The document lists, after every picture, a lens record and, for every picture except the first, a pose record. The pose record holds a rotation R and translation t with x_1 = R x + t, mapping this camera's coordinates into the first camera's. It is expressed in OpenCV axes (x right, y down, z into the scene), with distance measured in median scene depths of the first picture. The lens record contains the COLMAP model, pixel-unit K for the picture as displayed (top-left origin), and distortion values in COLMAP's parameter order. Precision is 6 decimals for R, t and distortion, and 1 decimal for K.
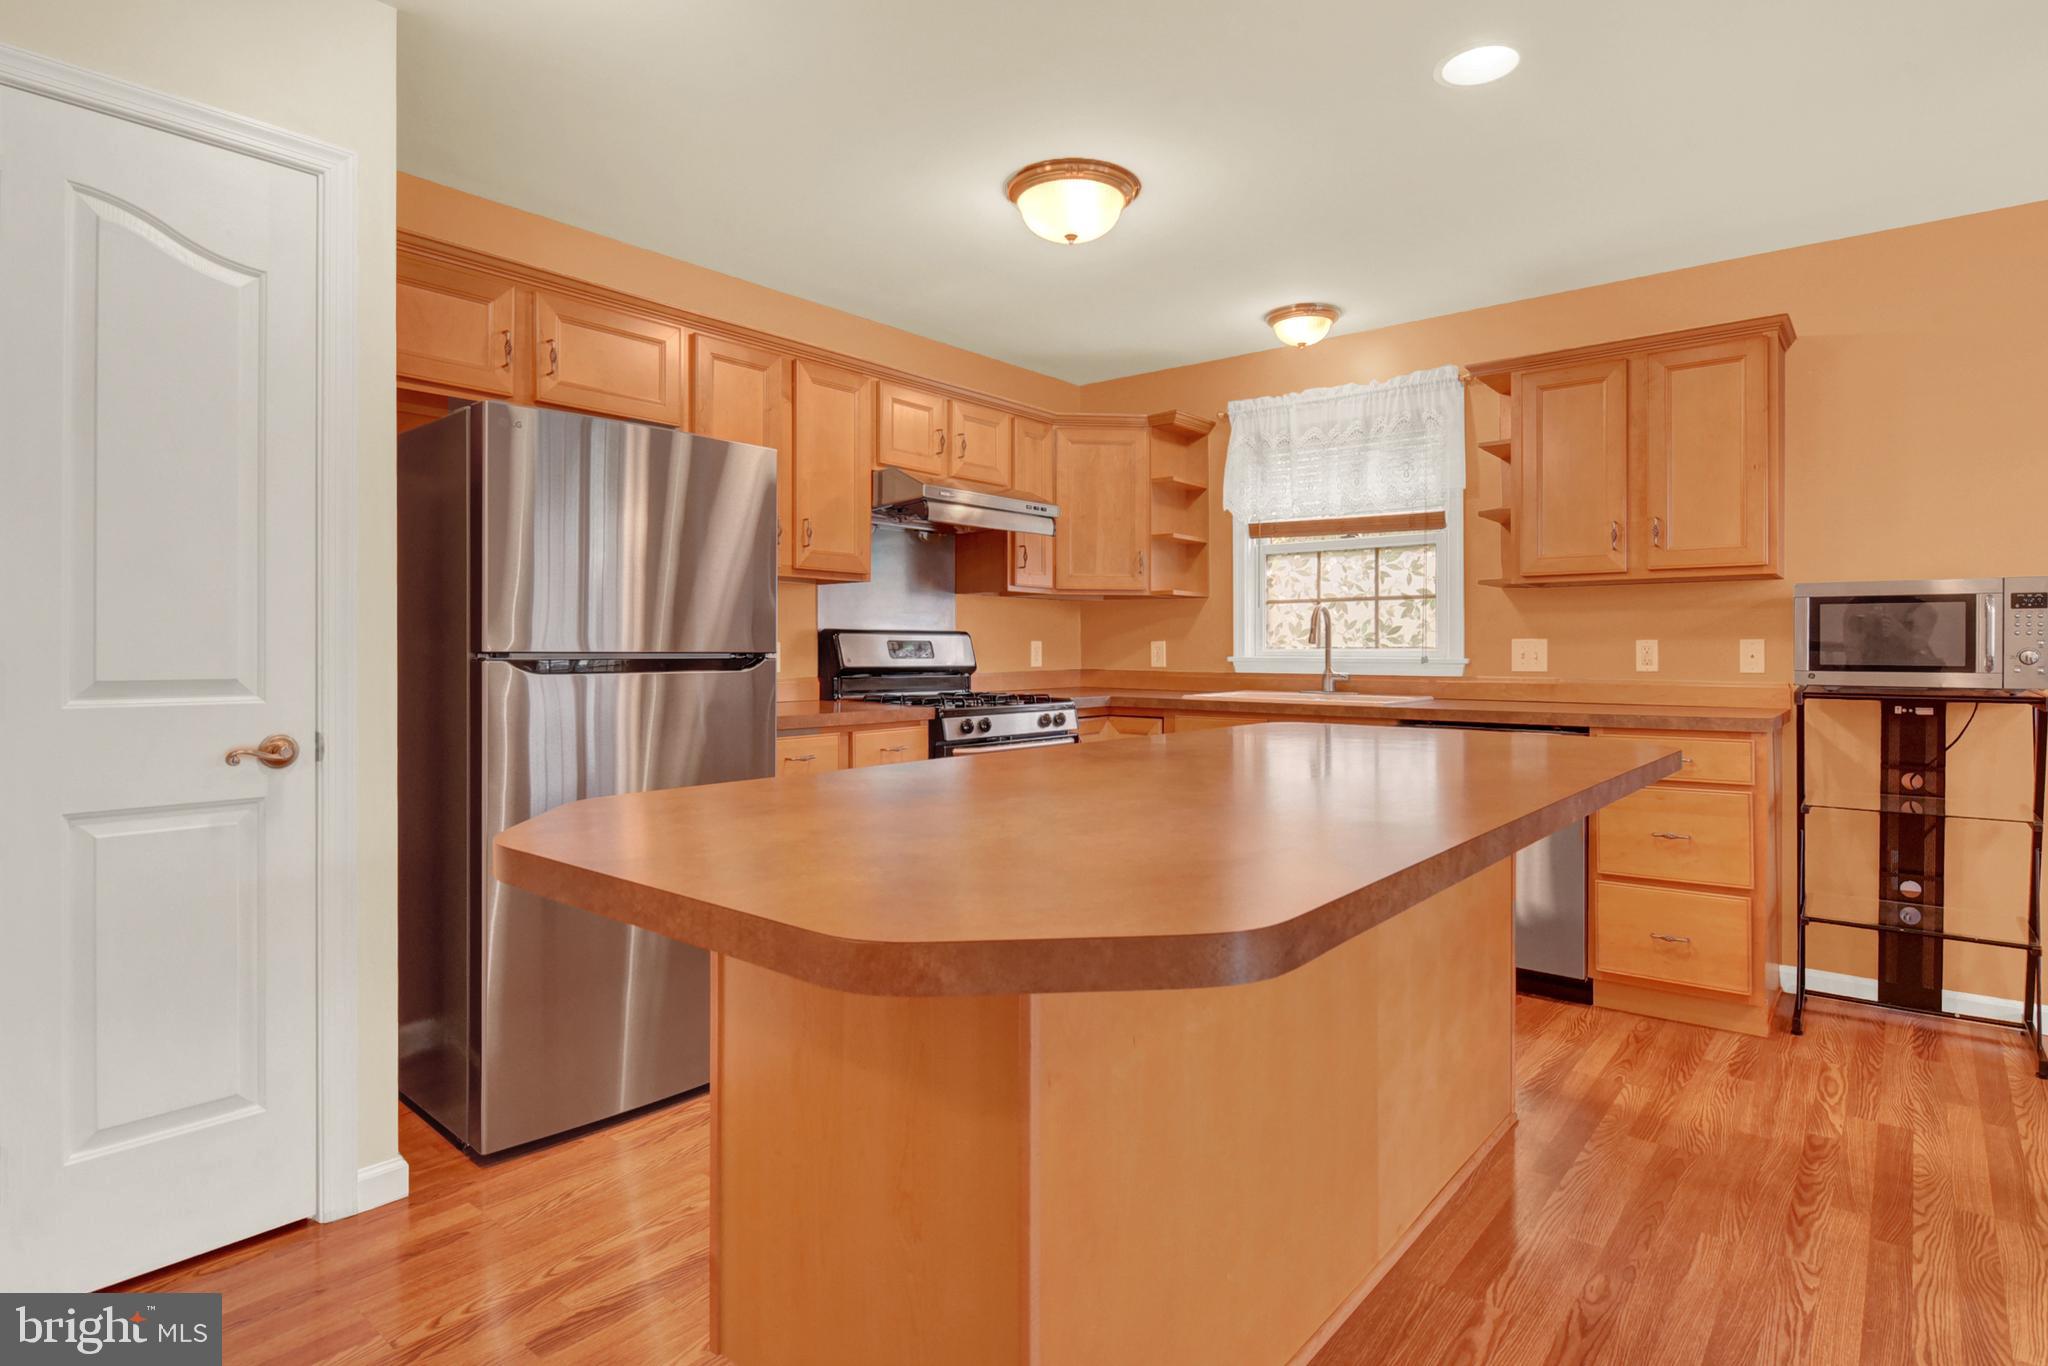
lens RADIAL K [[1059.0, 0, 1044.6], [0, 1059.0, 645.2], [0, 0, 1]] dist [0.001768, -0.001352]
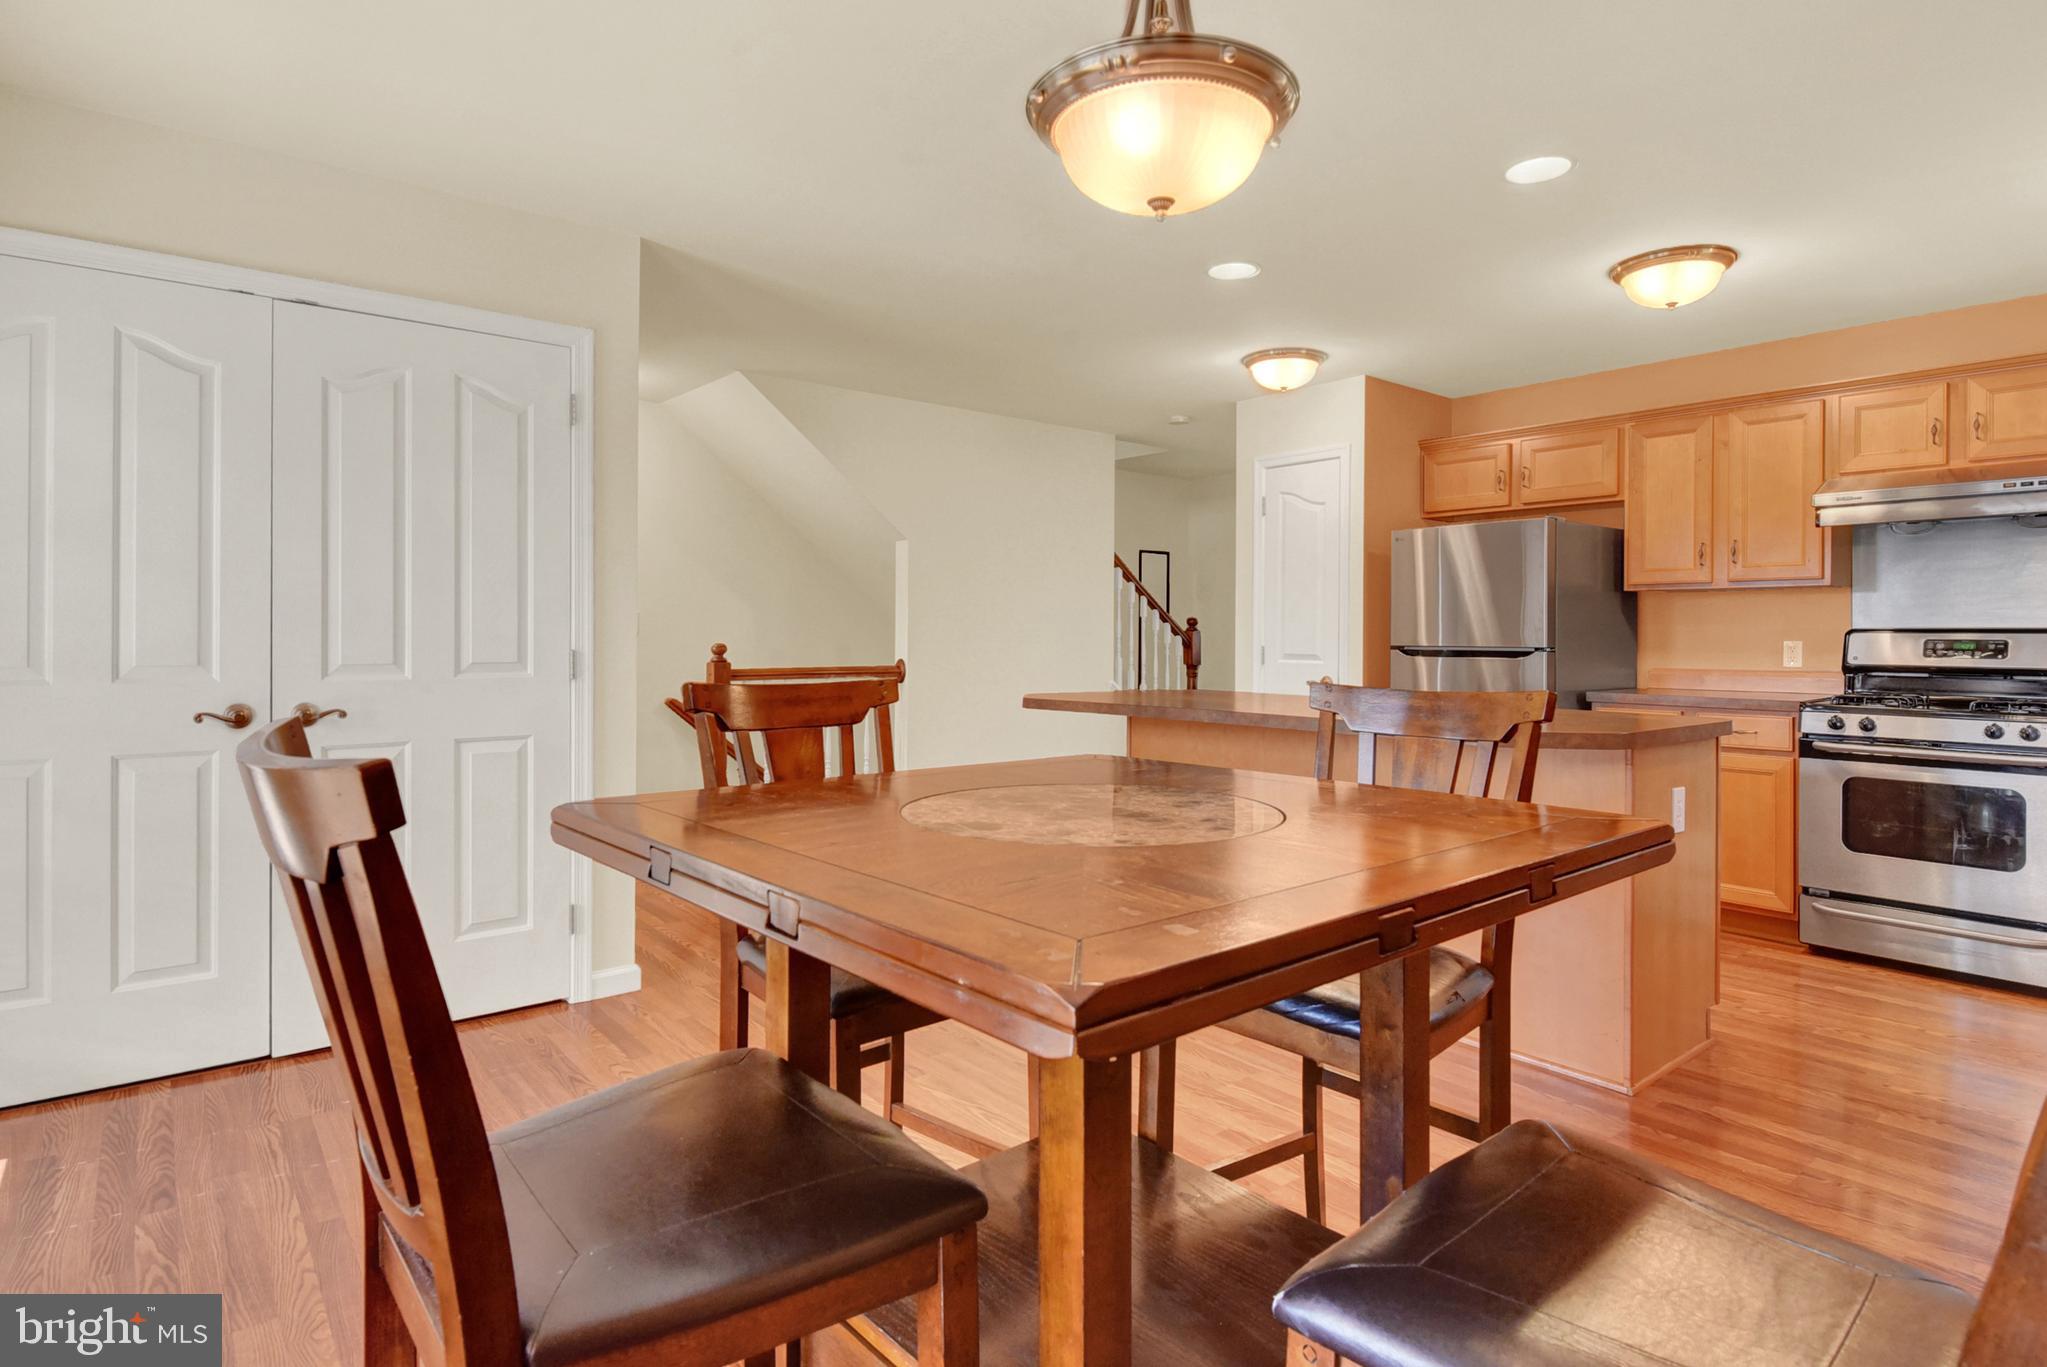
lens RADIAL K [[1058.5, 0, 1018.4], [0, 1058.5, 621.4], [0, 0, 1]] dist [0.001768, -0.001352]
pose [[-0.200502, -0.014296, -0.979589, 0.927362], [-0.003997, 0.999897, -0.013774, -0.004064], [0.979685, 0.001154, -0.200538, 0.353892]]
